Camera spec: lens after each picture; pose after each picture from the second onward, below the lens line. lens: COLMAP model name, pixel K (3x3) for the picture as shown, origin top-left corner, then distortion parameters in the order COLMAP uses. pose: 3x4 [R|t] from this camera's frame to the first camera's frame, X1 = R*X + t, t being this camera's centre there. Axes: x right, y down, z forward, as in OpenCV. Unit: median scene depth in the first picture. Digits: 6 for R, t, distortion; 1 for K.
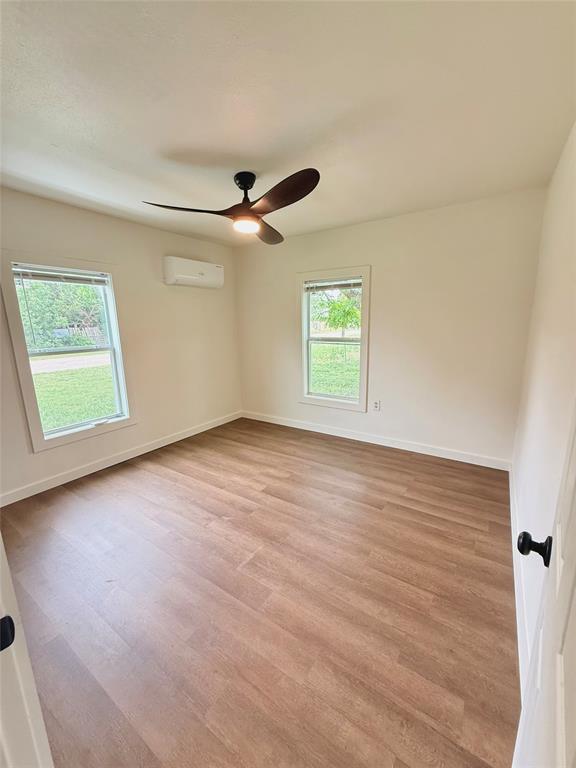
lens RADIAL K [[307.4, 0, 288.2], [0, 307.4, 383.2], [0, 0, 1]] dist [0.000296, -0.000115]
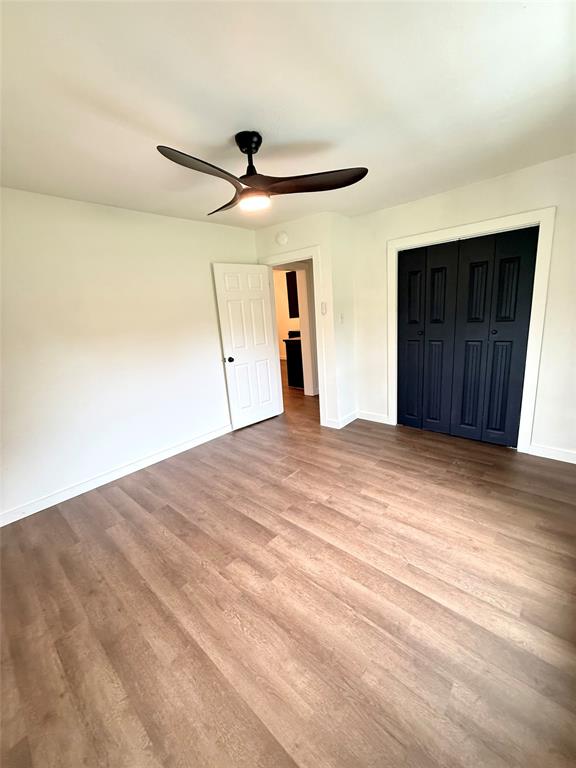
lens RADIAL K [[307.4, 0, 288.2], [0, 307.4, 383.2], [0, 0, 1]] dist [0.000296, -0.000115]
pose [[-0.986267, 0.051412, 0.156953, -0.292908], [0.113182, 0.902478, 0.415600, -0.358024], [-0.120280, 0.427656, -0.895903, 1.727213]]
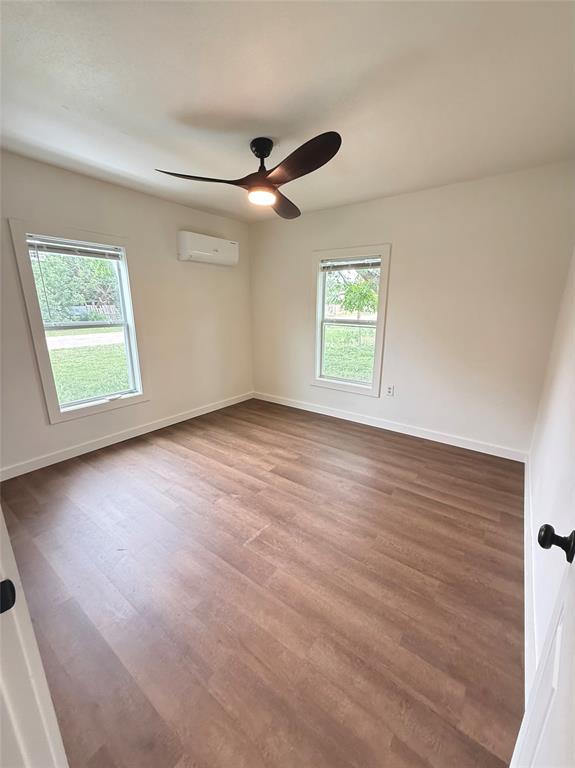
lens RADIAL K [[307.4, 0, 287.7], [0, 307.4, 383.2], [0, 0, 1]] dist [0.000296, -0.000115]
pose [[0.998596, 0.034008, -0.040602, 0.002079], [-0.031757, 0.997990, 0.054843, 0.008518], [0.042385, -0.053477, 0.997669, 0.017469]]
